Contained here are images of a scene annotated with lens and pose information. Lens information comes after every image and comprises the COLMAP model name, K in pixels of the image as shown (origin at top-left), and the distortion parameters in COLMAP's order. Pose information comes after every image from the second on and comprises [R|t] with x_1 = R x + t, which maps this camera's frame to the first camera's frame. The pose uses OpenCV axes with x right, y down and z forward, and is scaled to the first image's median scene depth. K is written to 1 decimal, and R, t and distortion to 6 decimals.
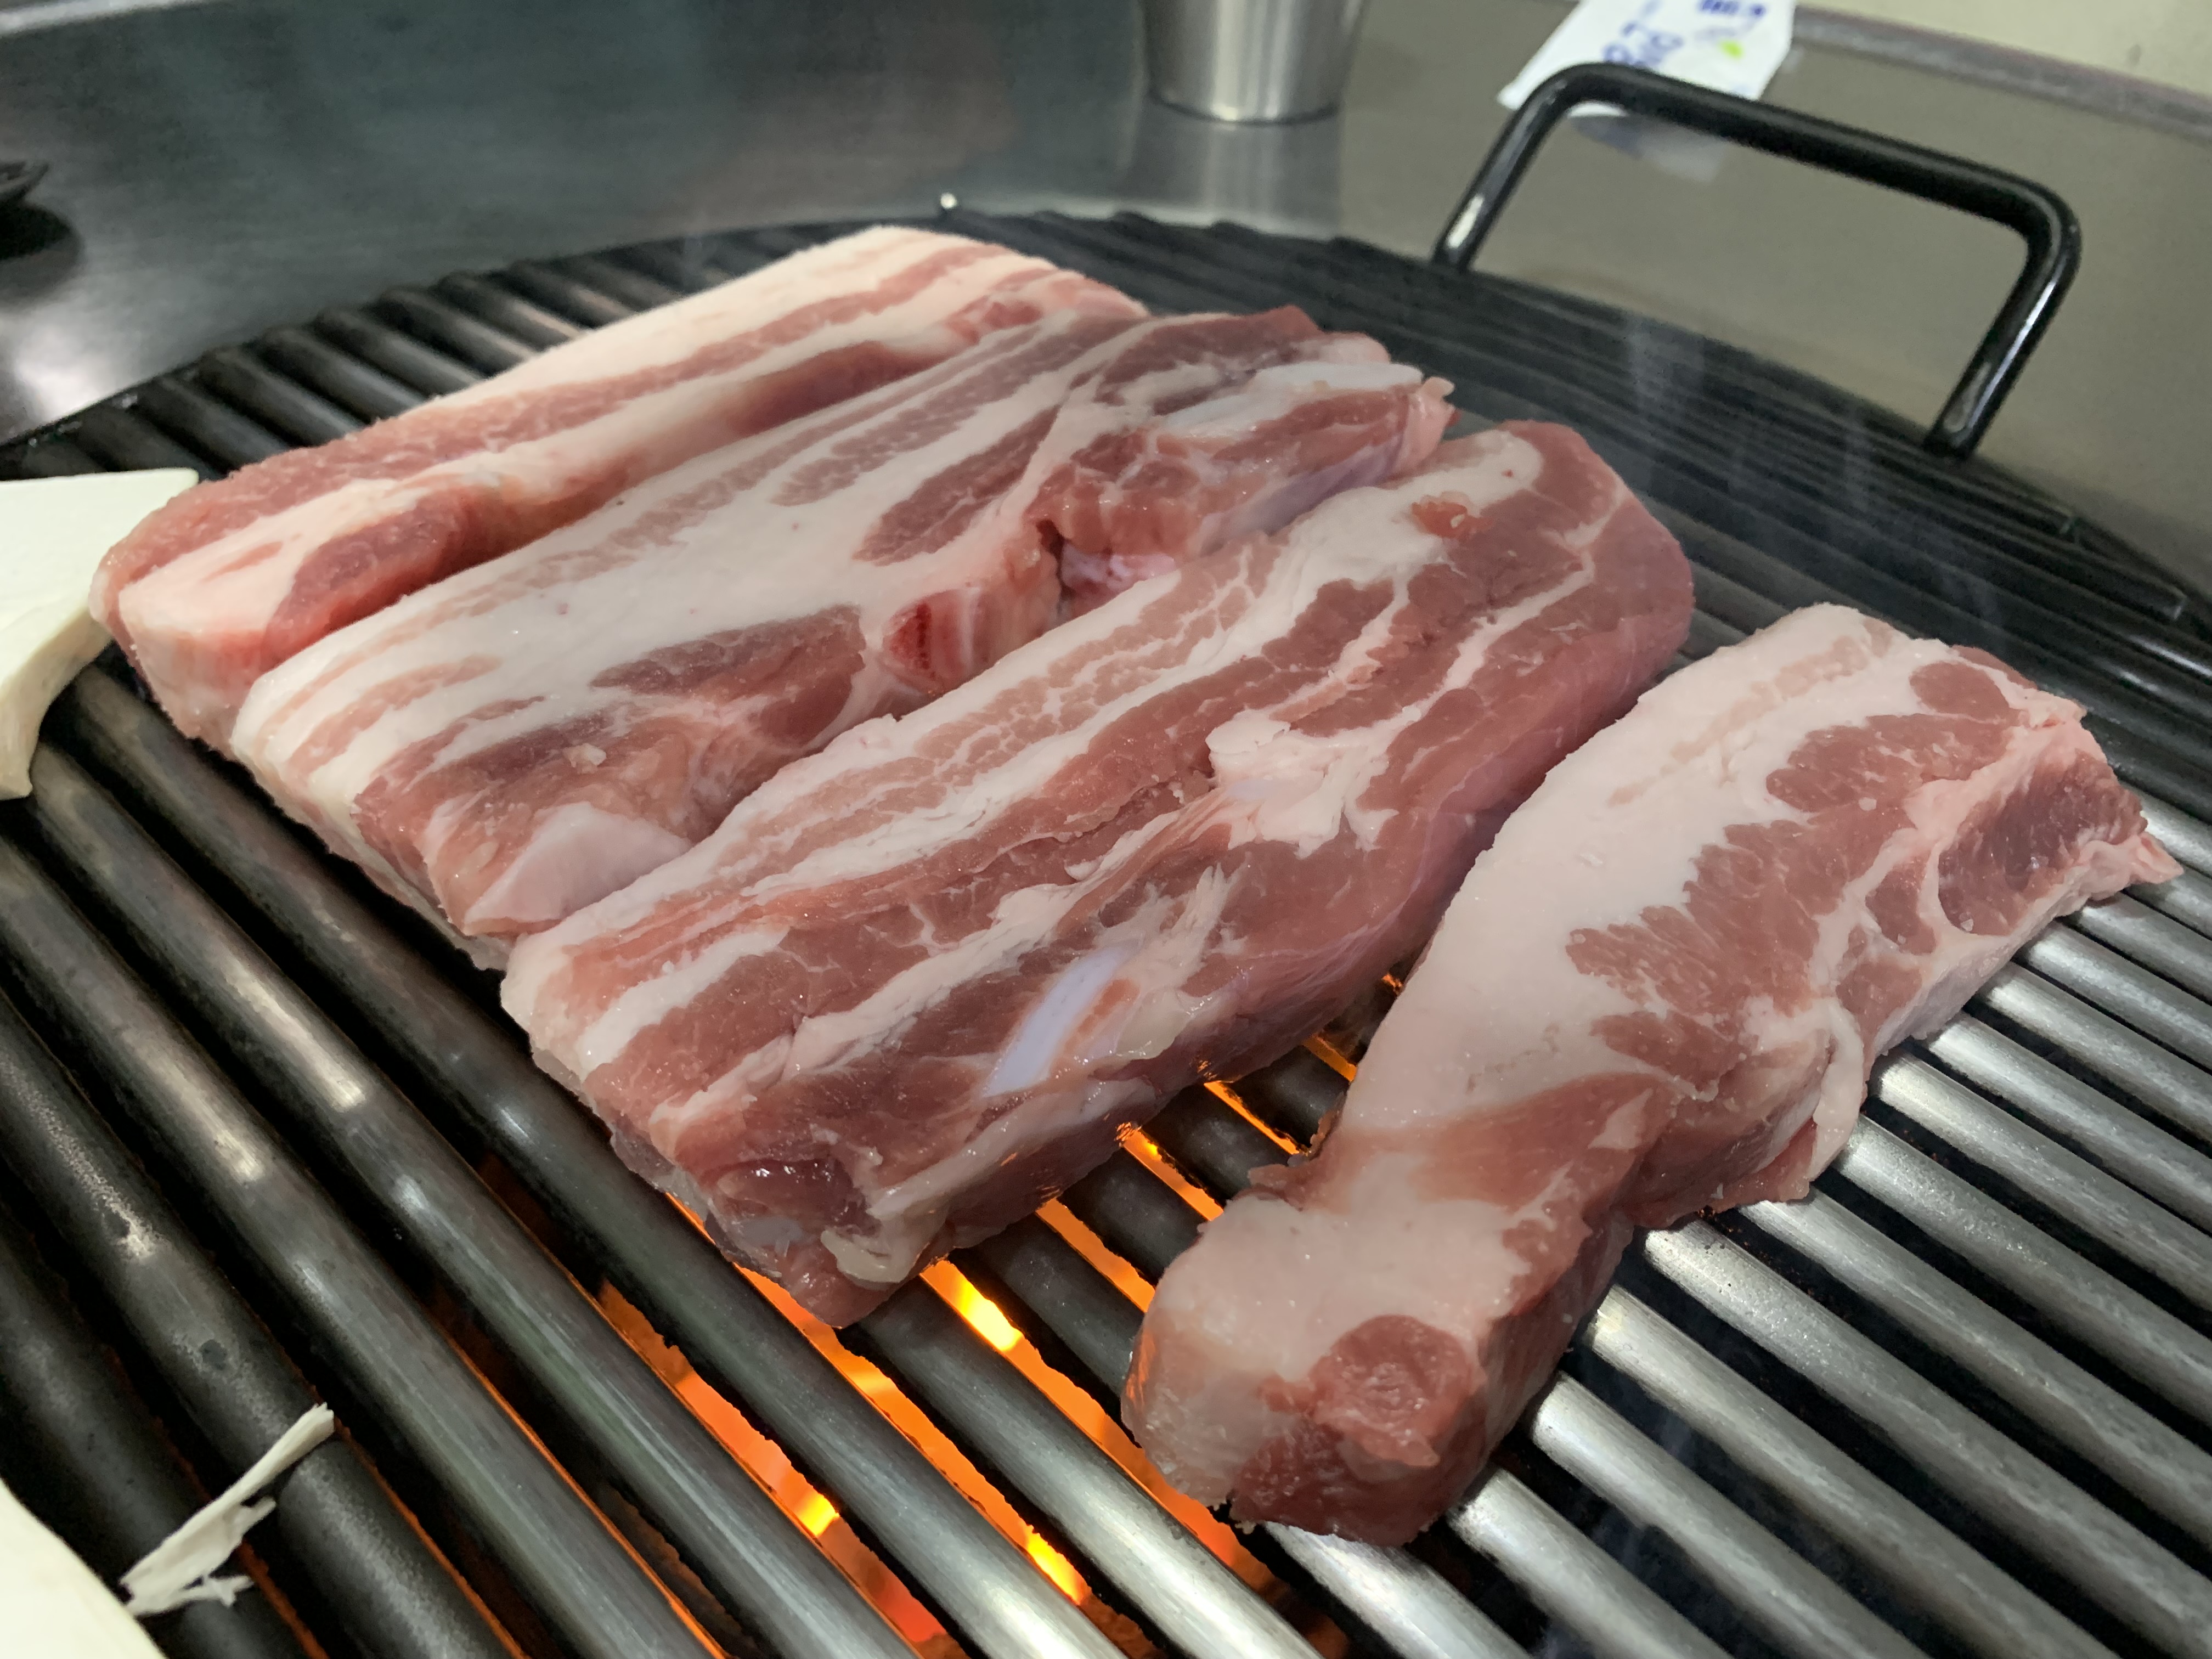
lens RADIAL K [[1691.3, 0, 1106.0], [0, 1691.3, 829.5], [0, 0, 1]] dist [0.075987, -0.128733]
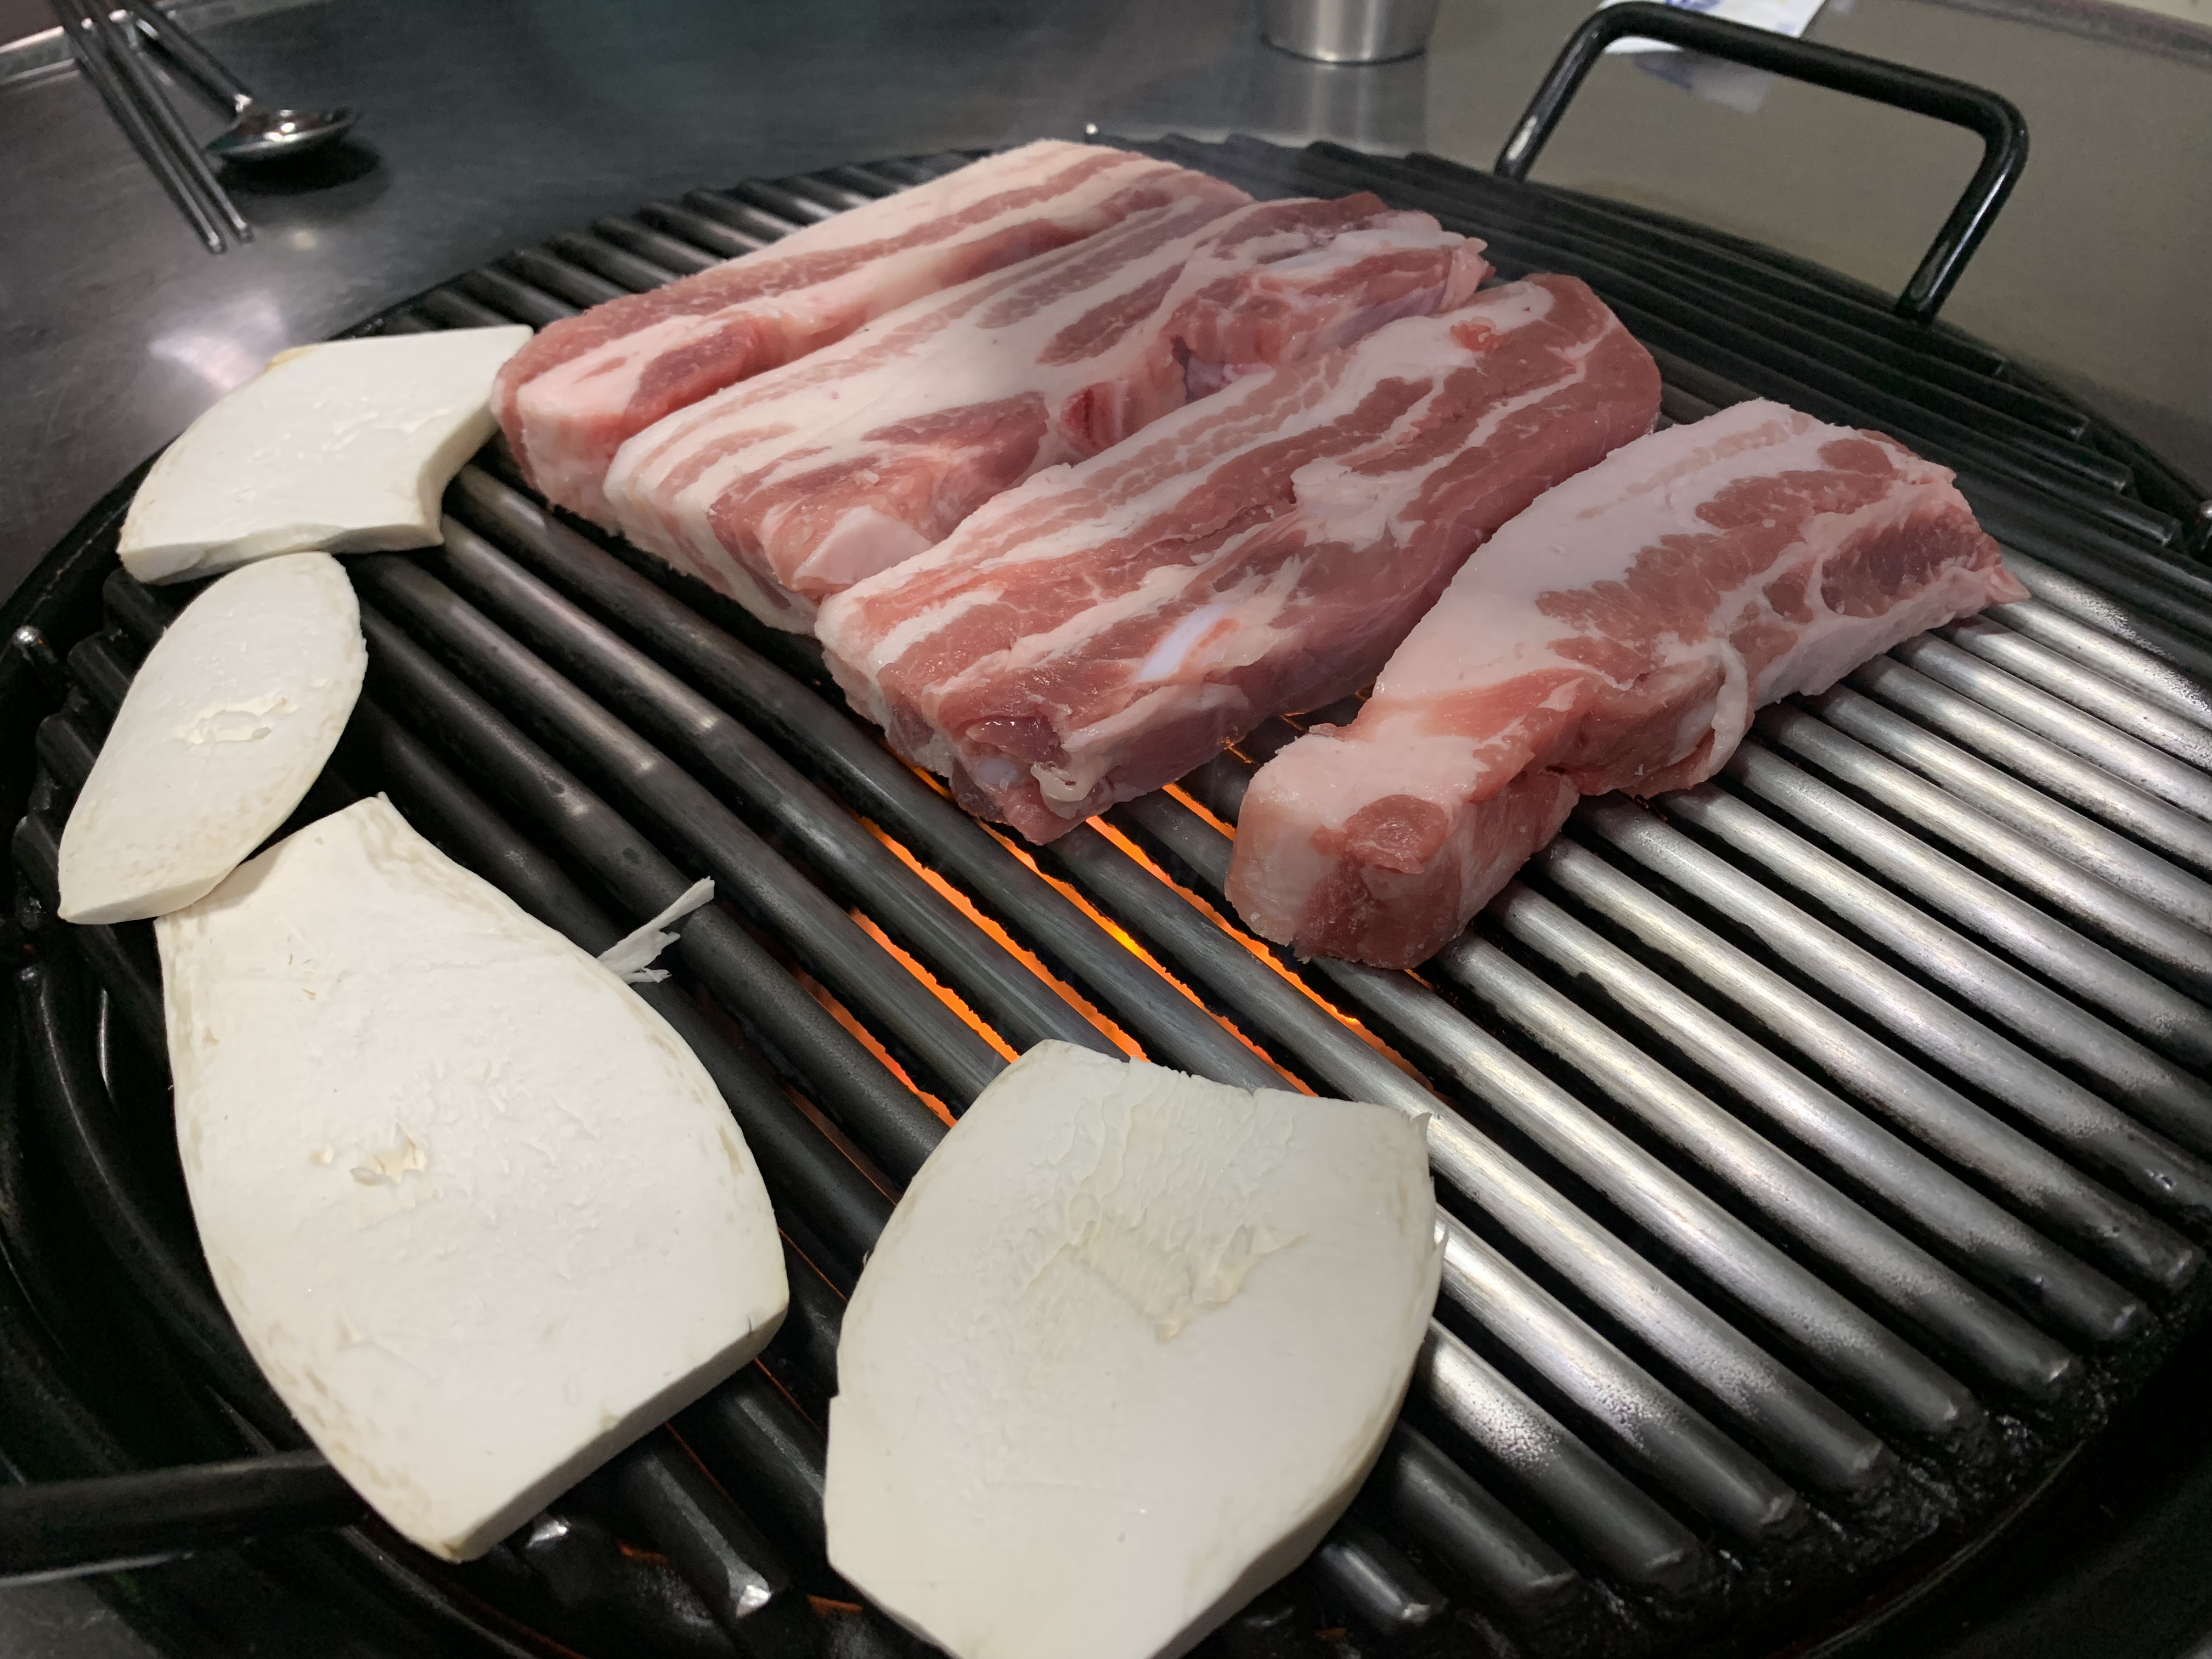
lens RADIAL K [[1683.9, 0, 1106.0], [0, 1683.9, 829.5], [0, 0, 1]] dist [0.083698, -0.112209]
pose [[0.998148, 0.013280, -0.059369, -0.006249], [-0.012460, 0.999822, 0.014167, 0.204362], [0.059546, -0.013401, 0.998136, -0.387075]]
